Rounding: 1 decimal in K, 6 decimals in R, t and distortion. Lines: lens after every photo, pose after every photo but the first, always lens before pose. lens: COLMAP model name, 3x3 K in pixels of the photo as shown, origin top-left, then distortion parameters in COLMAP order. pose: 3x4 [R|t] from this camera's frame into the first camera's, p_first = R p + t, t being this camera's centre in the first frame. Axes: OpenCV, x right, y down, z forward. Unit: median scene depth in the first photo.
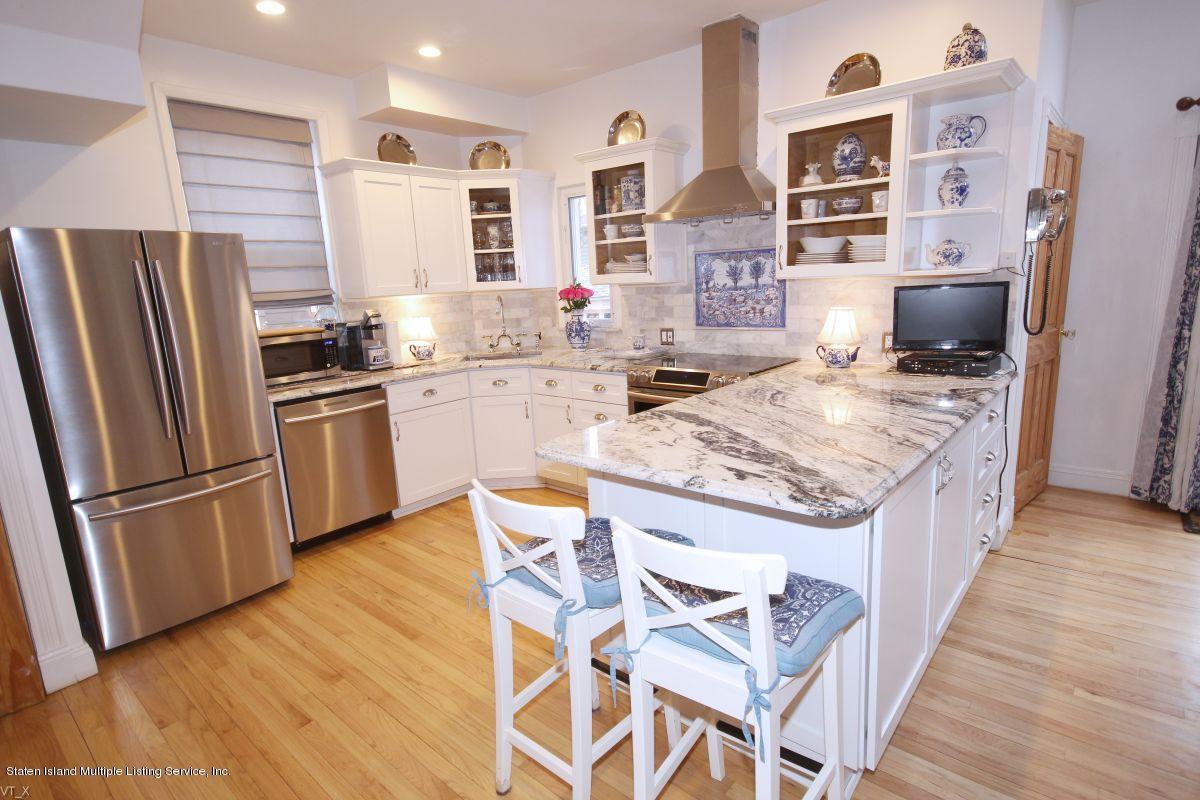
lens RADIAL K [[619.3, 0, 603.4], [0, 619.3, 399.5], [0, 0, 1]] dist [0.012124, 0.006819]
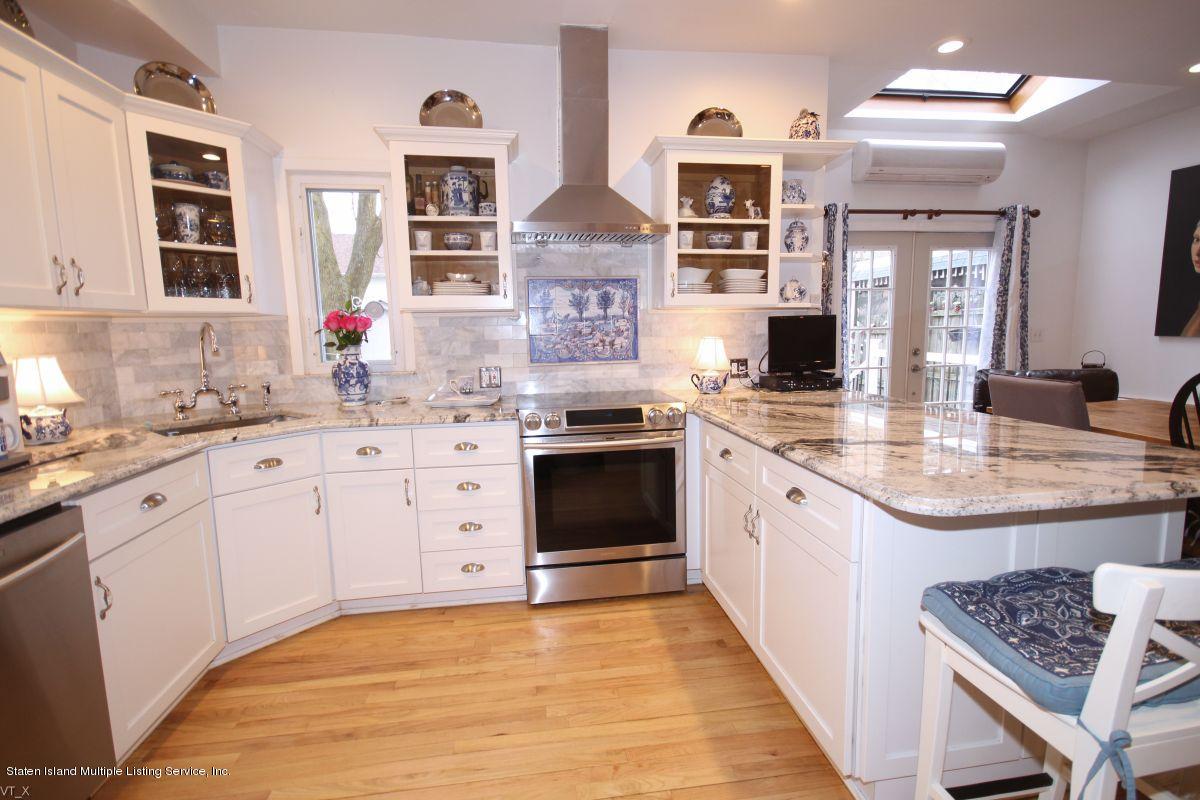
lens RADIAL K [[559.1, 0, 604.7], [0, 559.1, 398.2], [0, 0, 1]] dist [0.016752, -0.012272]
pose [[0.657420, -0.060493, 0.751092, -0.389513], [0.135156, 0.990074, -0.038560, -0.027400], [-0.741304, 0.126864, 0.659071, 0.440614]]
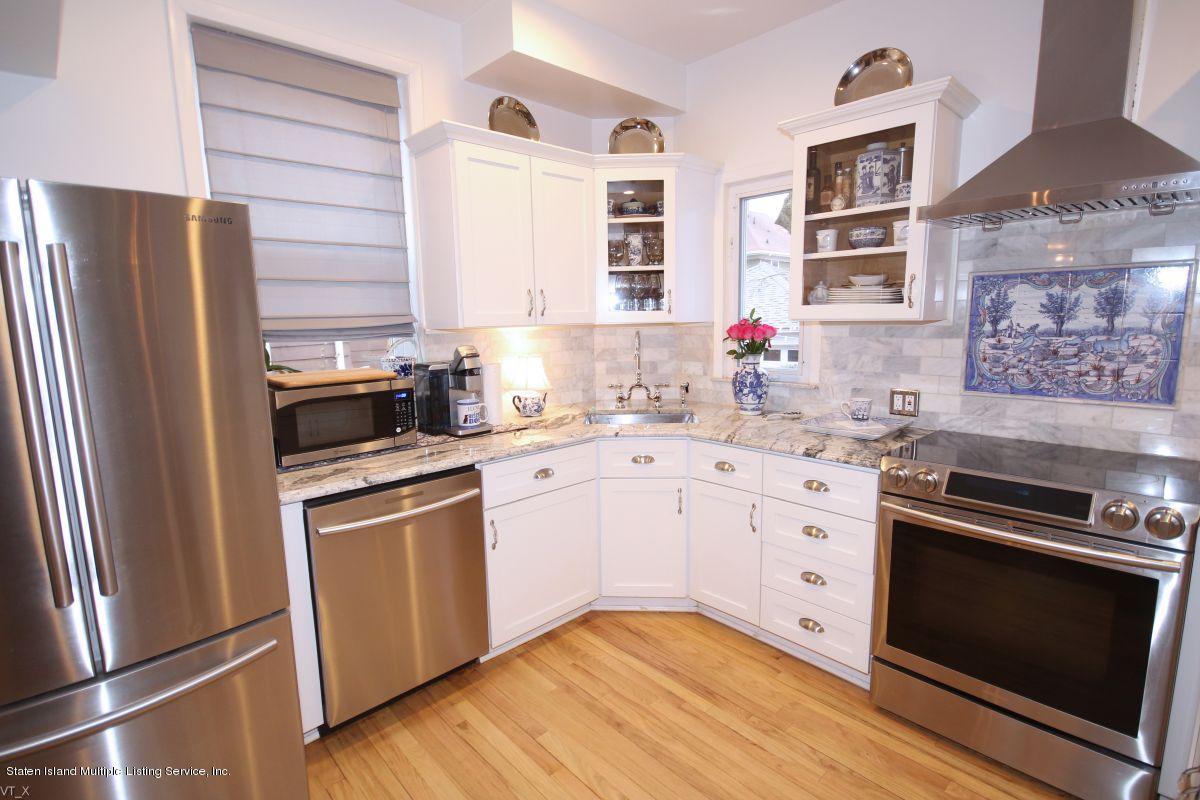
lens RADIAL K [[572.4, 0, 603.8], [0, 572.4, 399.7], [0, 0, 1]] dist [-0.002328, 0.000580]
pose [[0.994058, 0.044873, -0.099171, -0.164883], [-0.049210, 0.997916, -0.041734, -0.070073], [0.097092, 0.046366, 0.994195, 0.409120]]
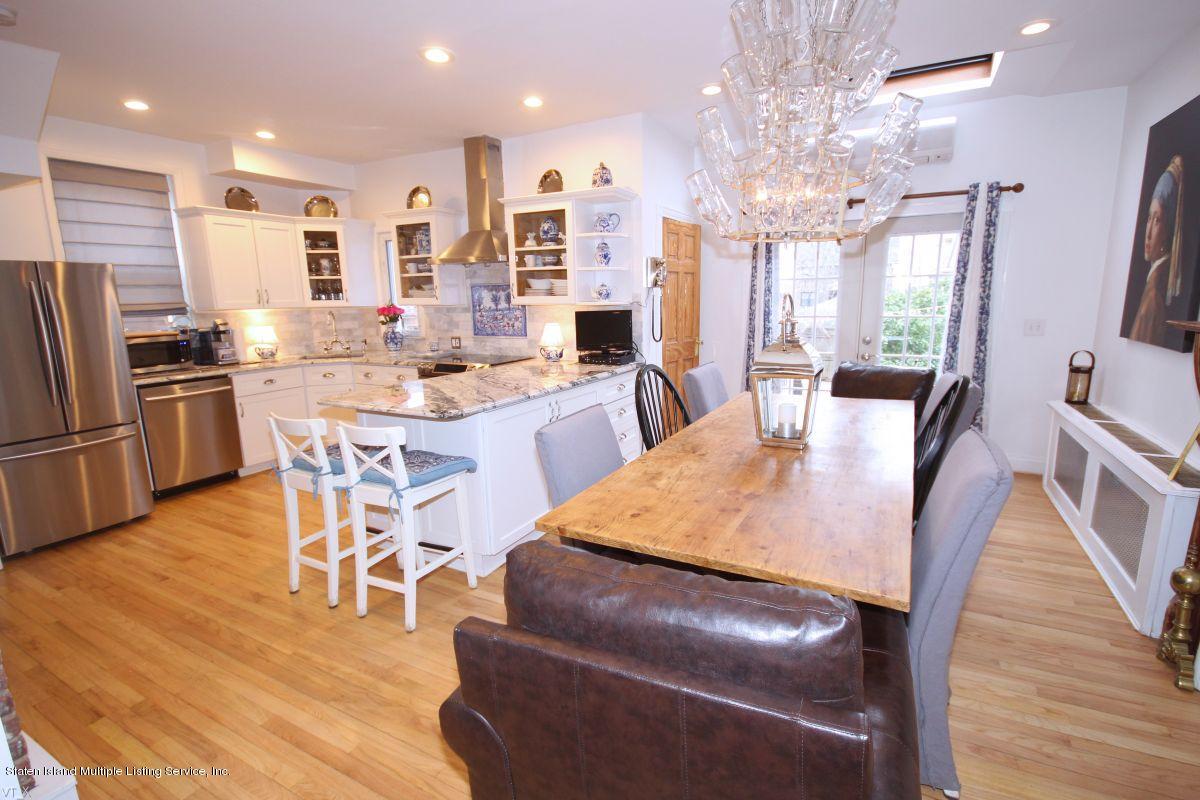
lens RADIAL K [[559.1, 0, 606.9], [0, 559.1, 399.7], [0, 0, 1]] dist [0.016752, -0.012272]
pose [[0.975698, -0.011475, 0.218820, 0.173067], [0.015058, 0.999778, -0.014715, 0.058840], [-0.218603, 0.017652, 0.975654, -0.360159]]
